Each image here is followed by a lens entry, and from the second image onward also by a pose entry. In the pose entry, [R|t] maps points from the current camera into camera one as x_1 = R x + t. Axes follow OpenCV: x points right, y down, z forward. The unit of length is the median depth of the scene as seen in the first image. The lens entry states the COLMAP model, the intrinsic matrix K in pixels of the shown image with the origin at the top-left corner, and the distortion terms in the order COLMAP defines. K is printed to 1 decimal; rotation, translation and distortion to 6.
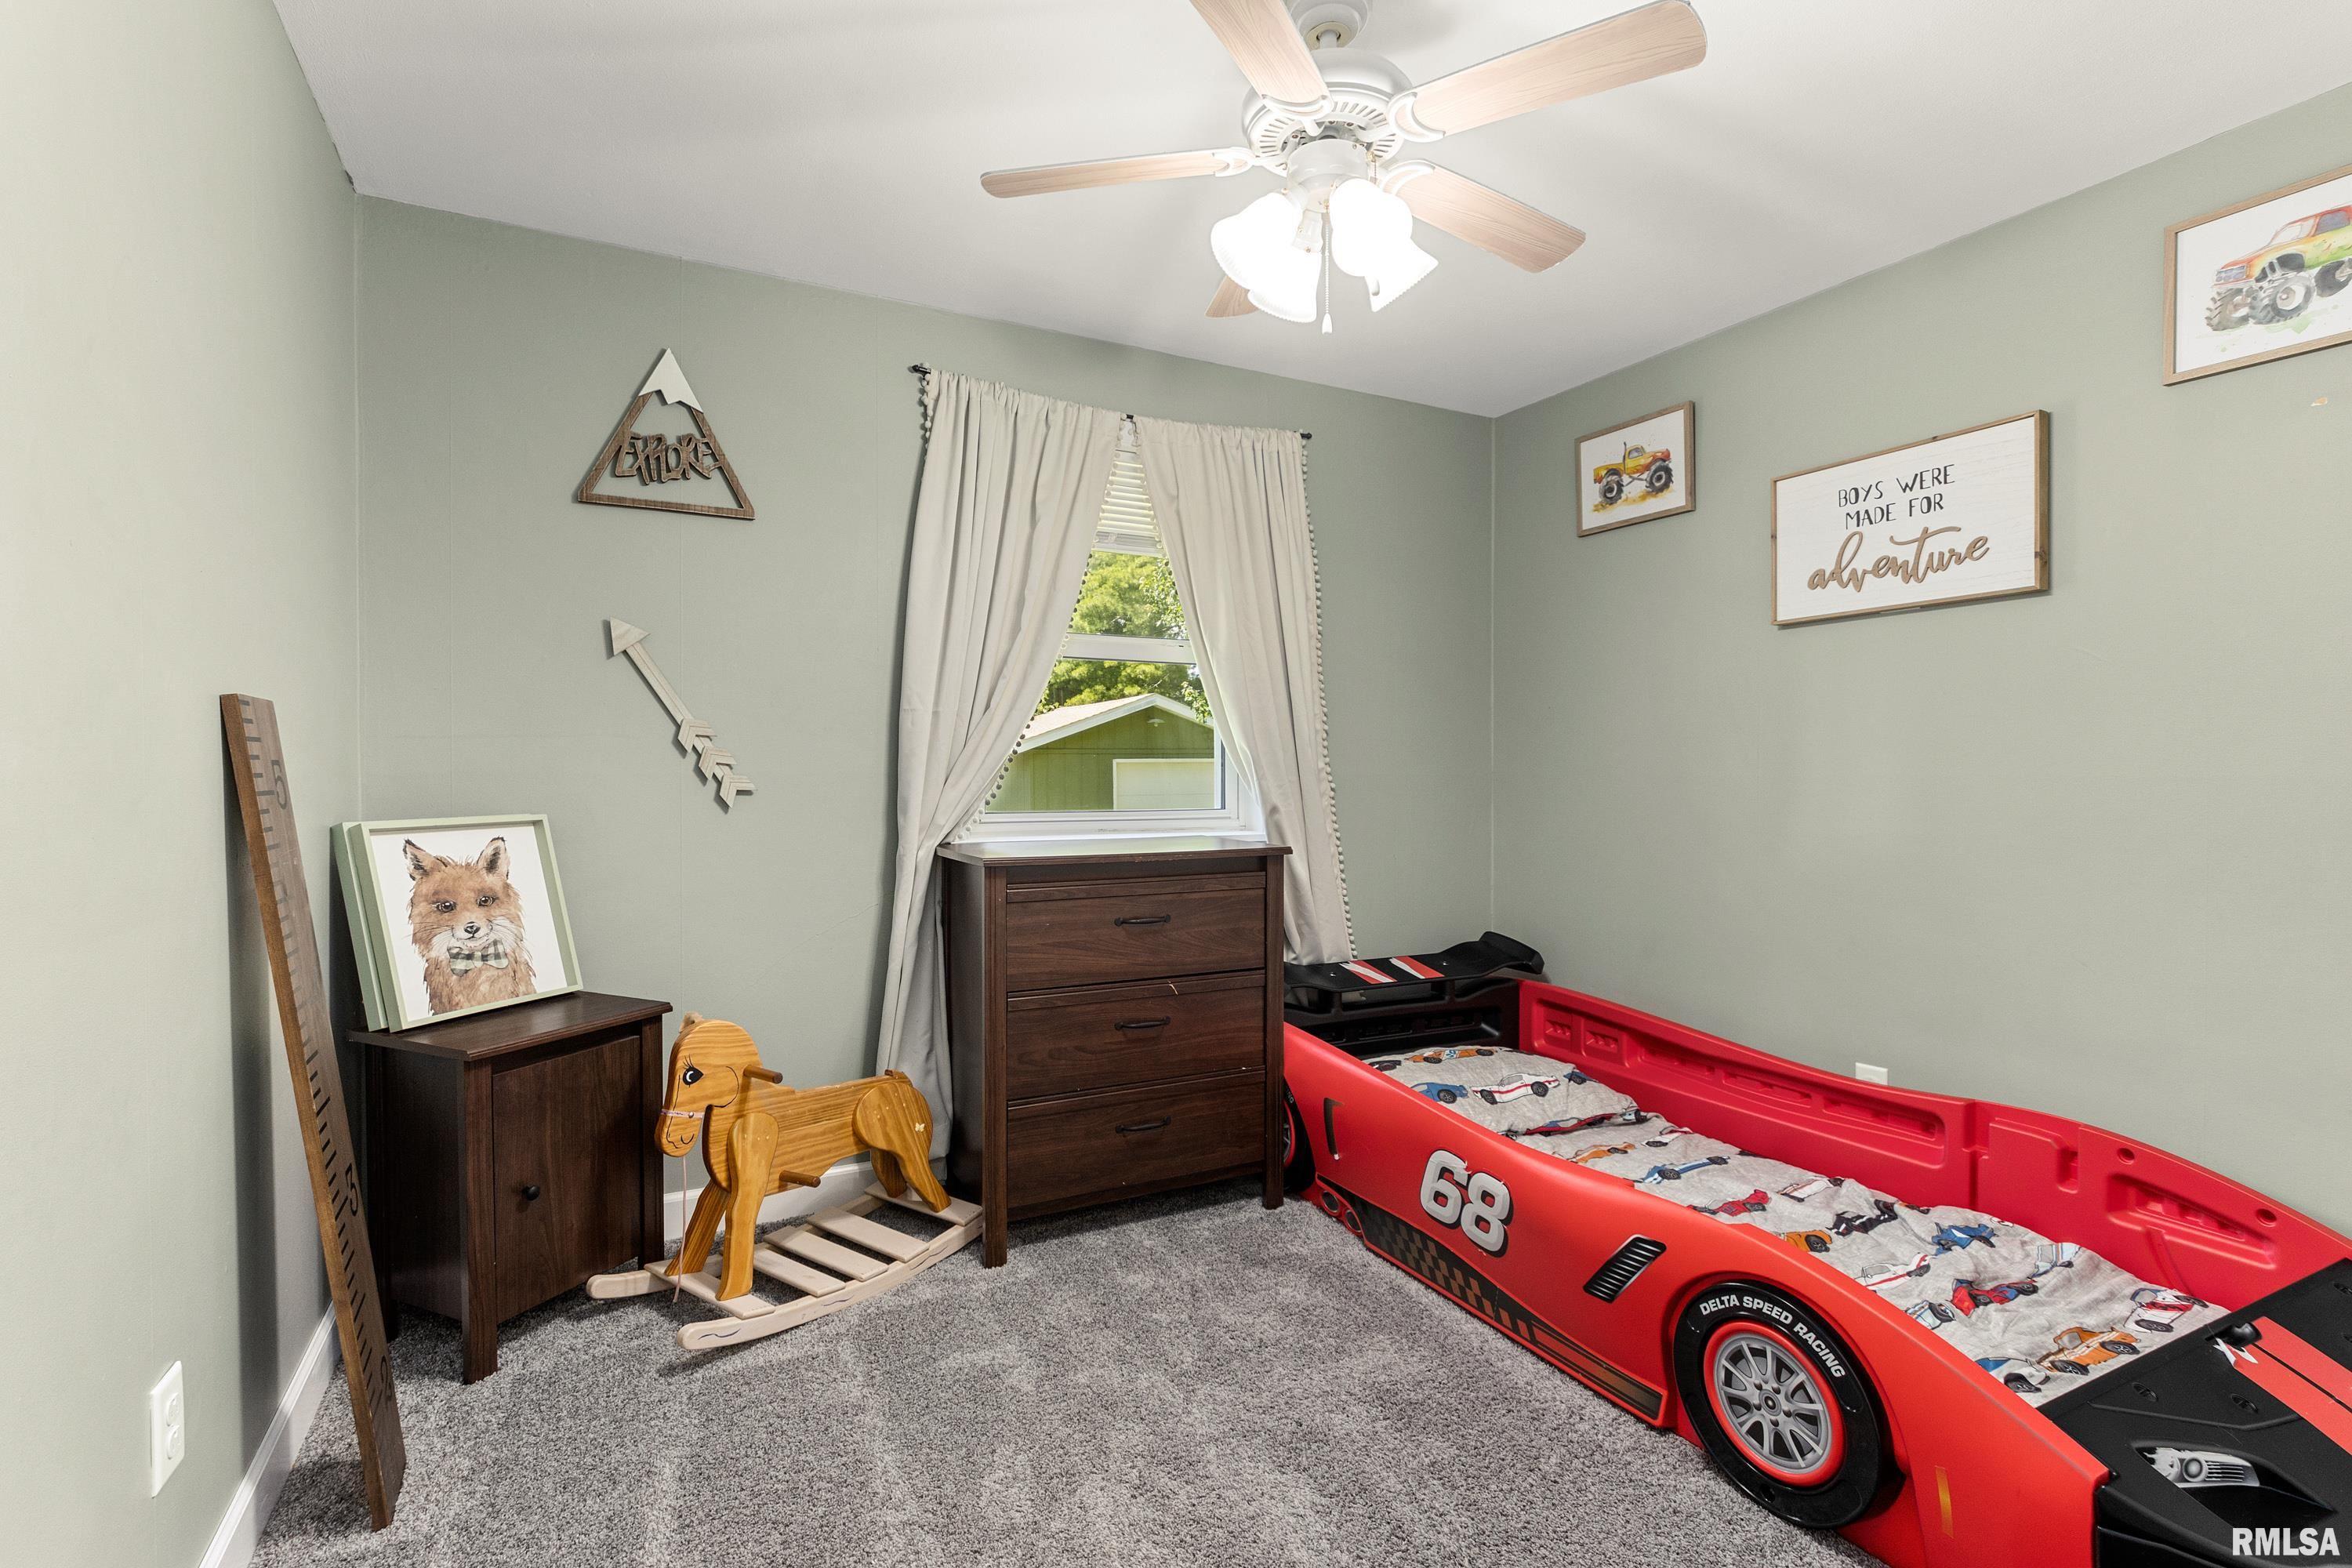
lens RADIAL K [[1096.2, 0, 1161.7], [0, 1096.2, 796.7], [0, 0, 1]] dist [-0.002107, 0.000997]
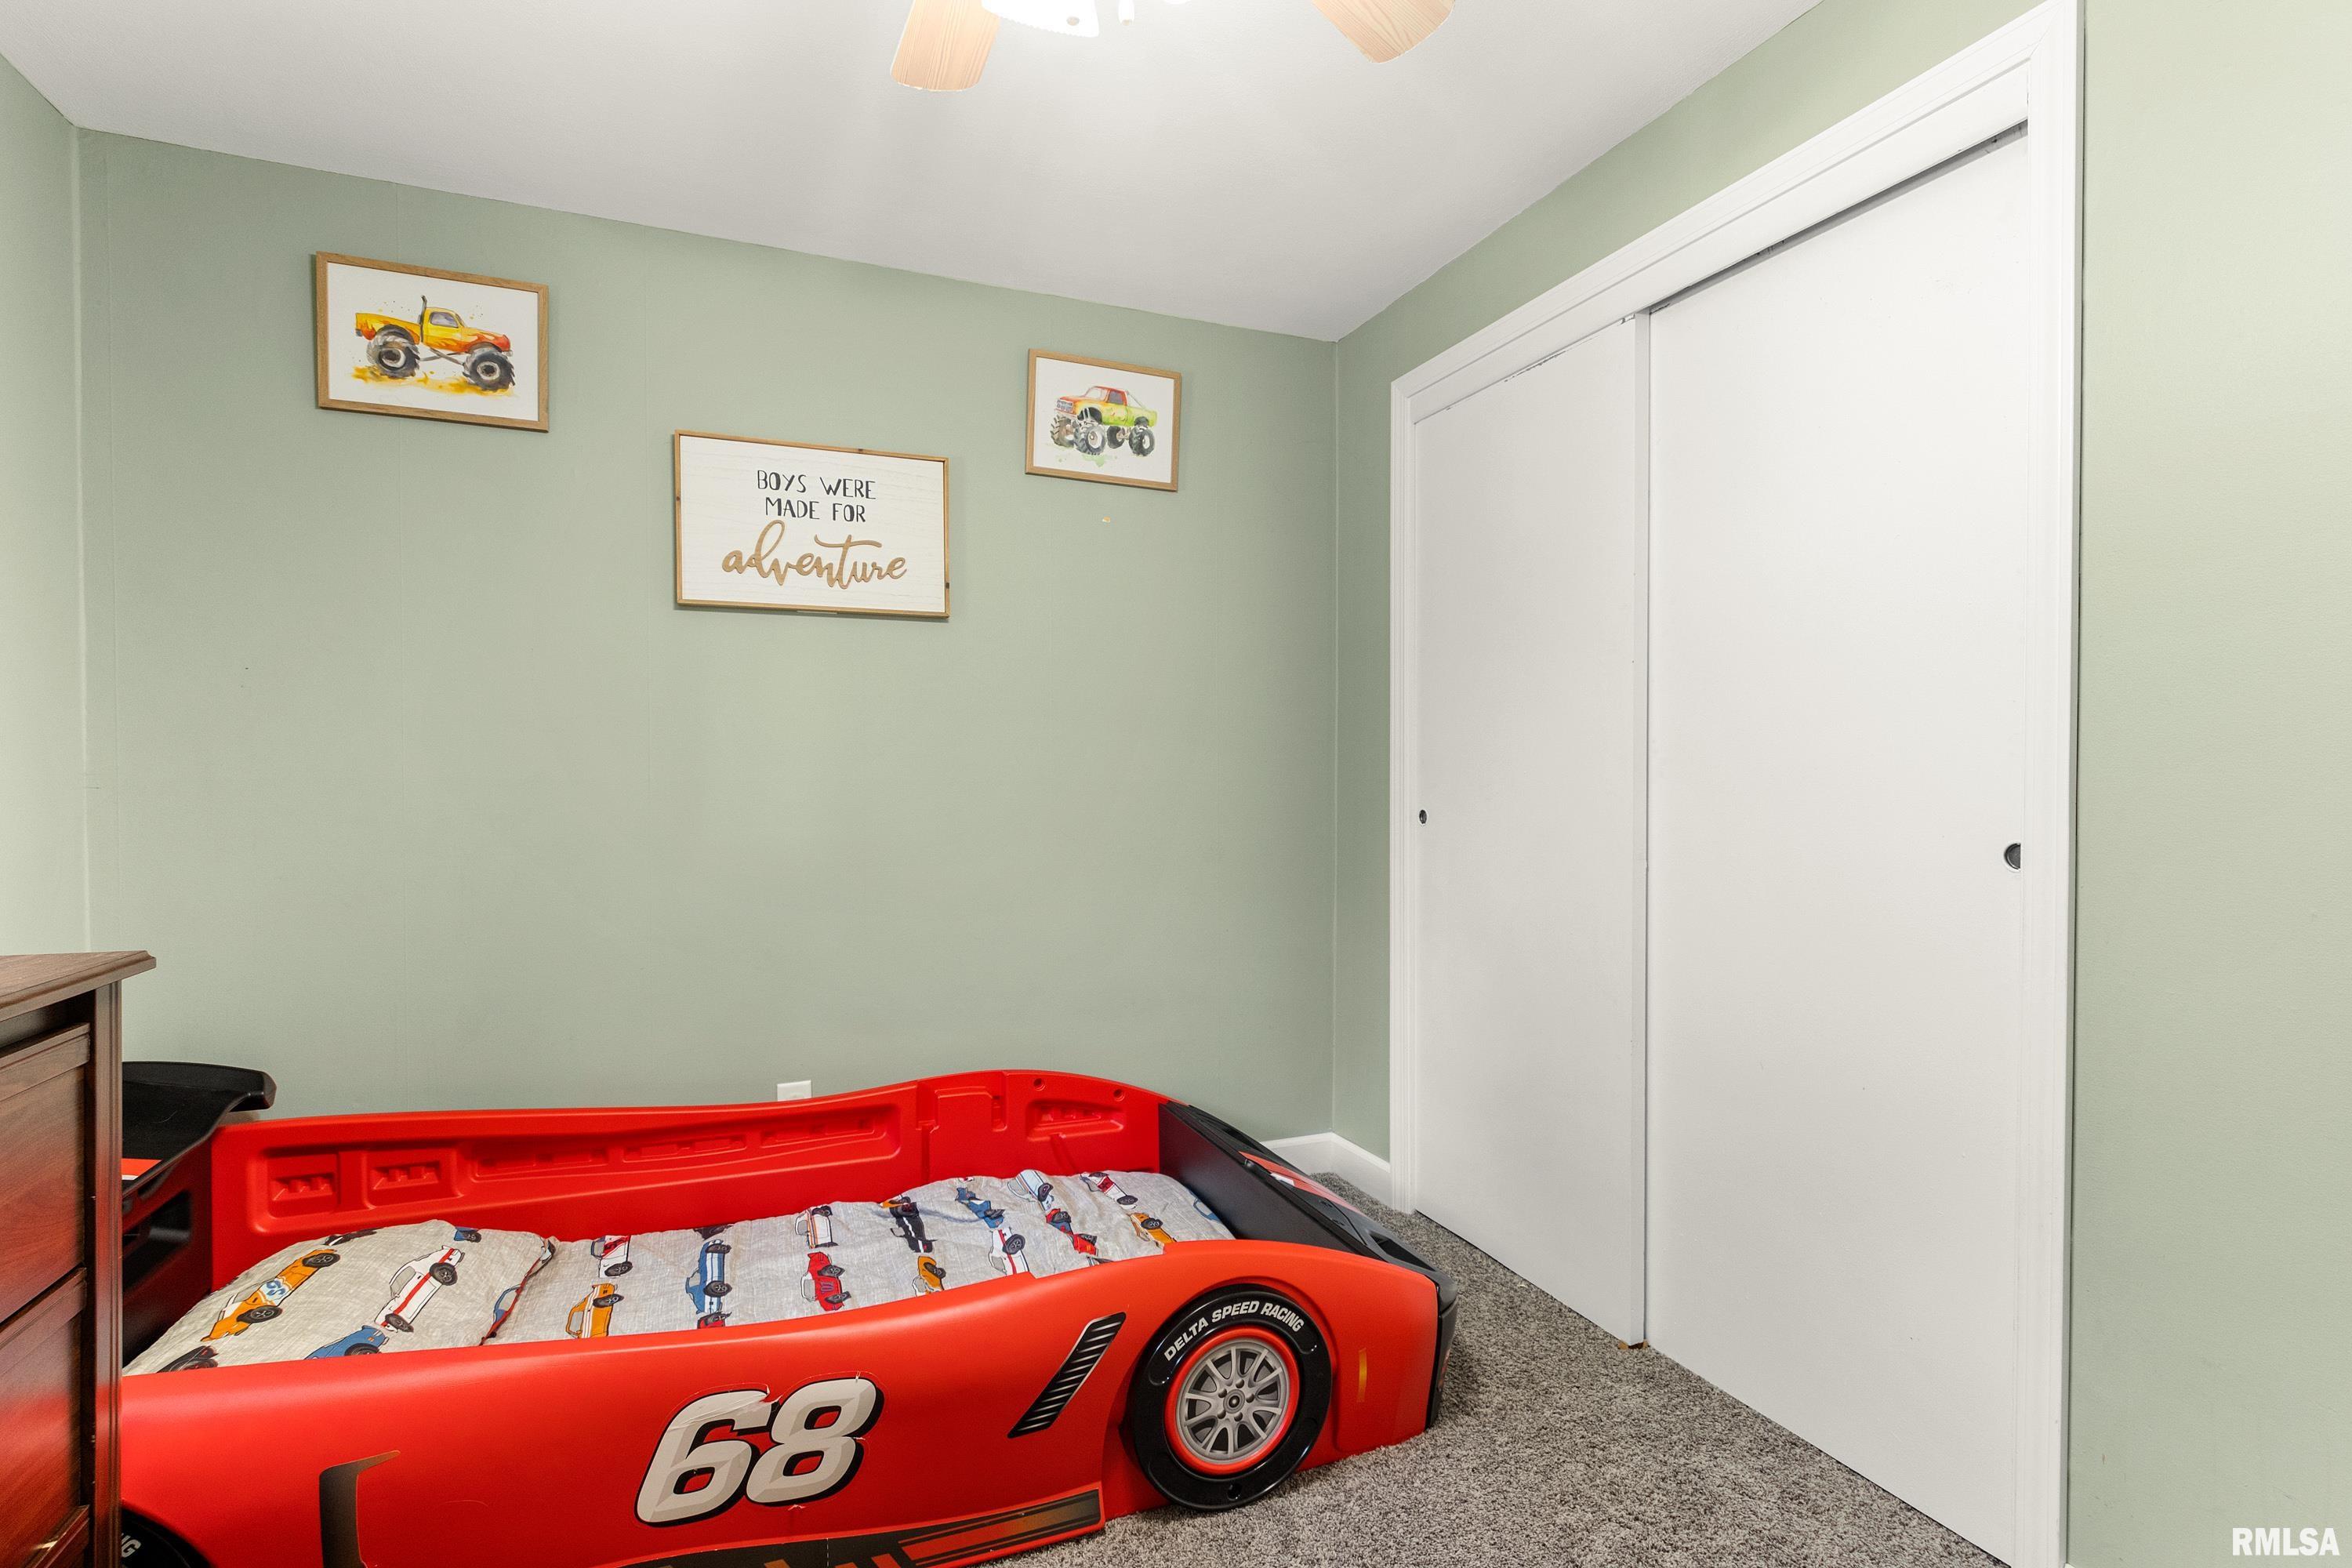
lens RADIAL K [[1096.2, 0, 1161.7], [0, 1096.2, 796.7], [0, 0, 1]] dist [-0.002107, 0.000997]
pose [[0.095990, -0.017344, 0.995231, -0.290152], [0.019157, 0.999695, 0.015574, -0.014288], [-0.995198, 0.017571, 0.096293, 0.620741]]
